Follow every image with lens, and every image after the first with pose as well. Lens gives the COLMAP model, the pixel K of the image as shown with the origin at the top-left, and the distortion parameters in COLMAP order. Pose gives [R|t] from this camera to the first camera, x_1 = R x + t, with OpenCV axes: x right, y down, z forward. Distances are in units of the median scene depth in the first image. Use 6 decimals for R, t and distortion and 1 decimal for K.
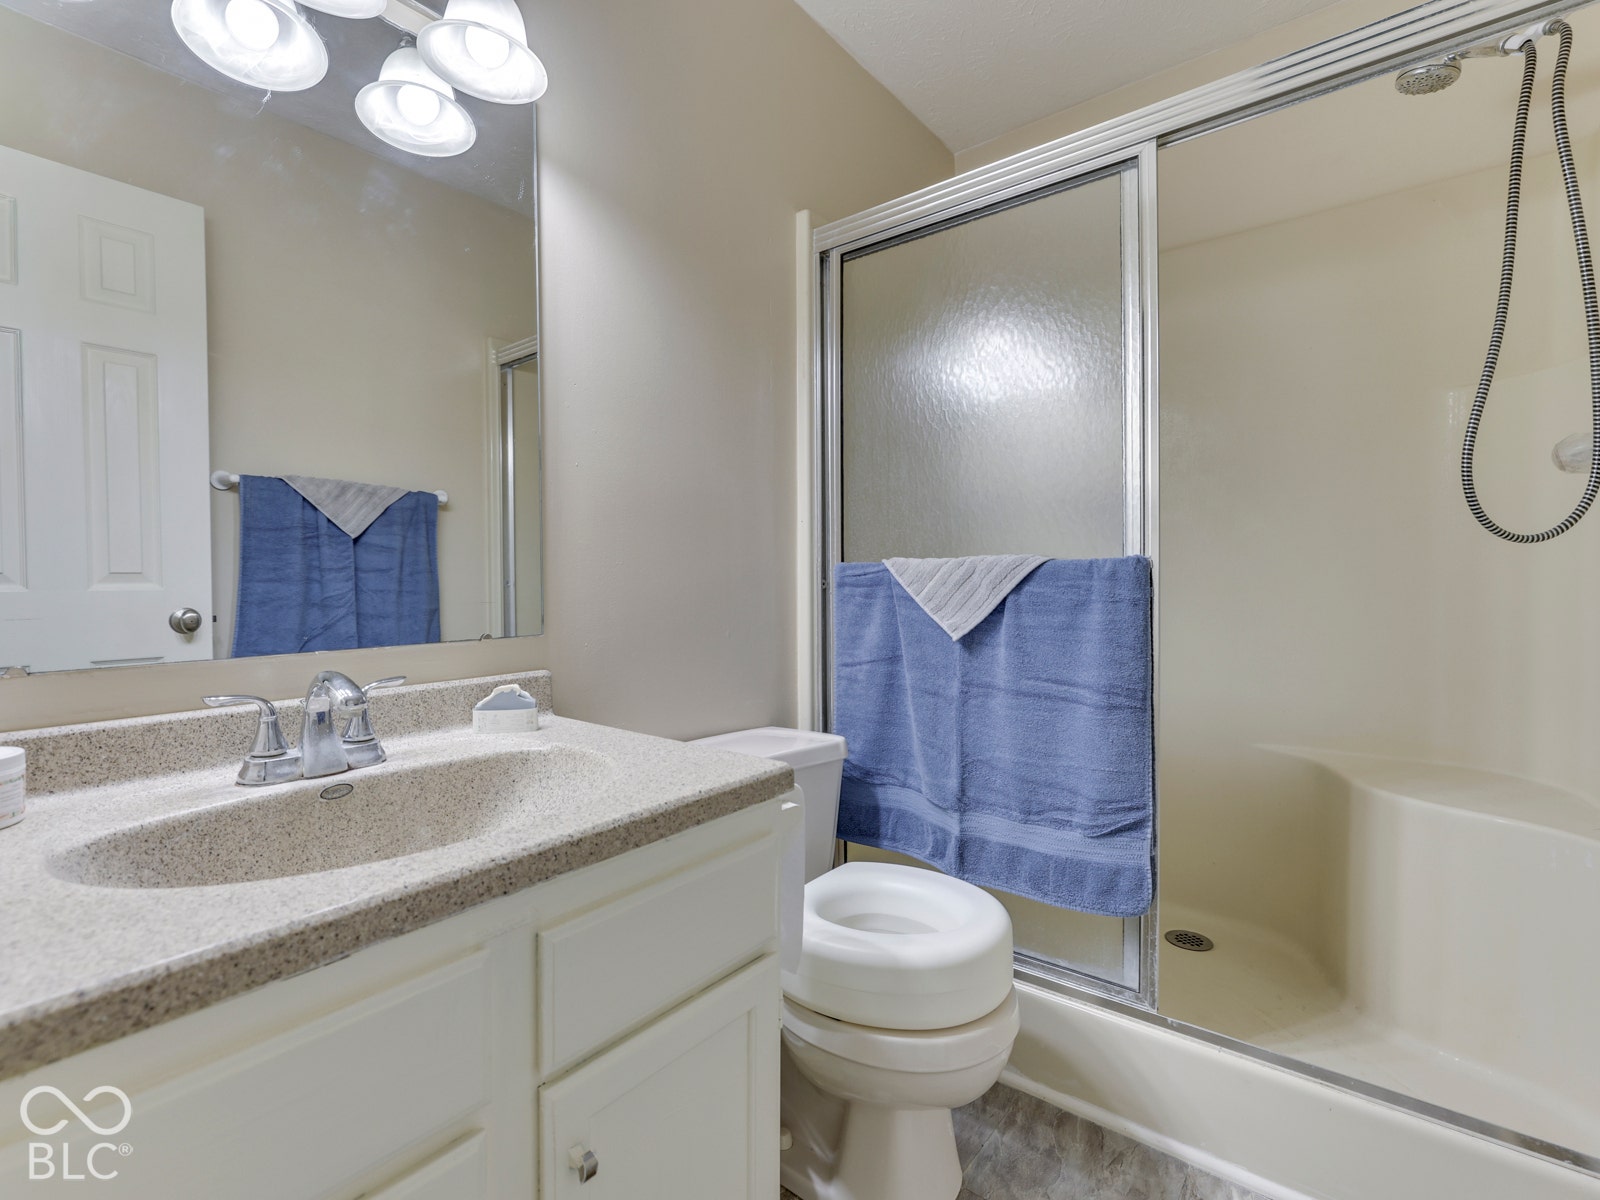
lens RADIAL K [[751.7, 0, 791.4], [0, 751.7, 585.3], [0, 0, 1]] dist [0.002072, -0.000167]
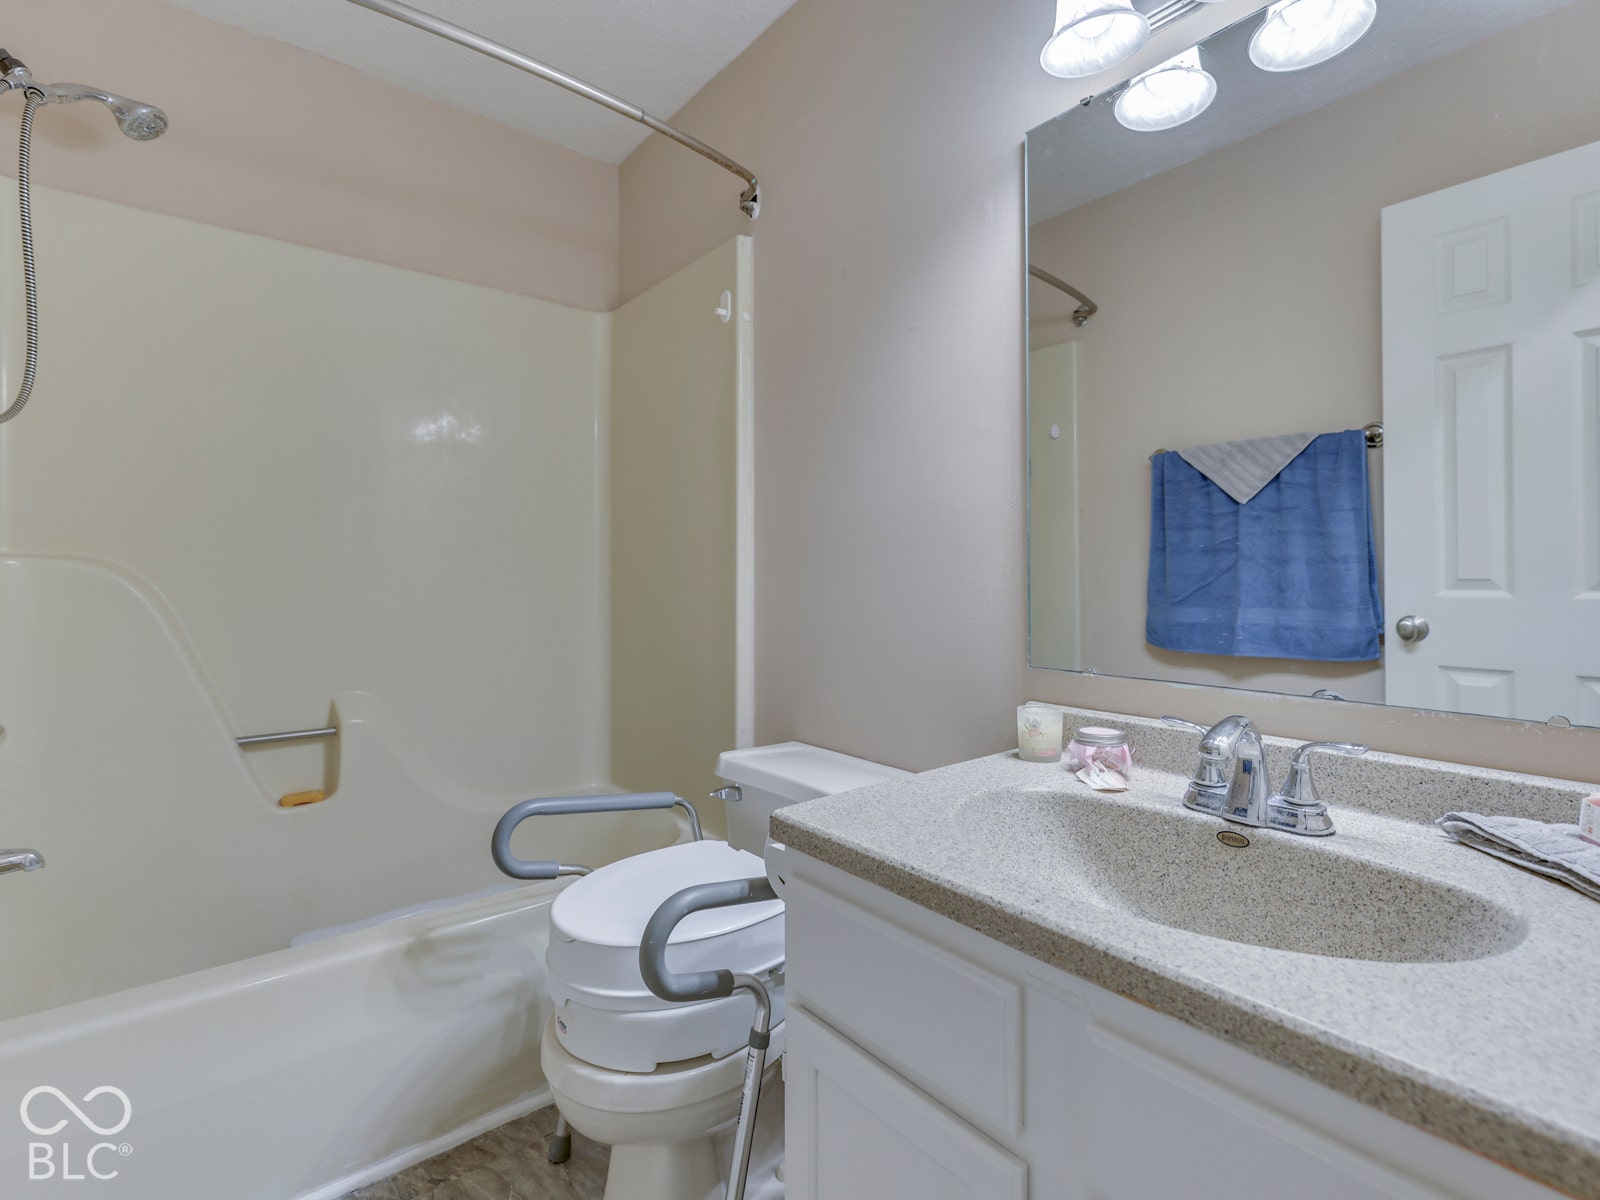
lens RADIAL K [[751.7, 0, 791.4], [0, 751.7, 585.3], [0, 0, 1]] dist [0.002072, -0.000167]
pose [[-0.218951, 0.006177, -0.975716, 0.237009], [-0.027735, 0.999537, 0.012552, 0.011265], [0.975342, 0.029810, -0.218678, 0.687597]]
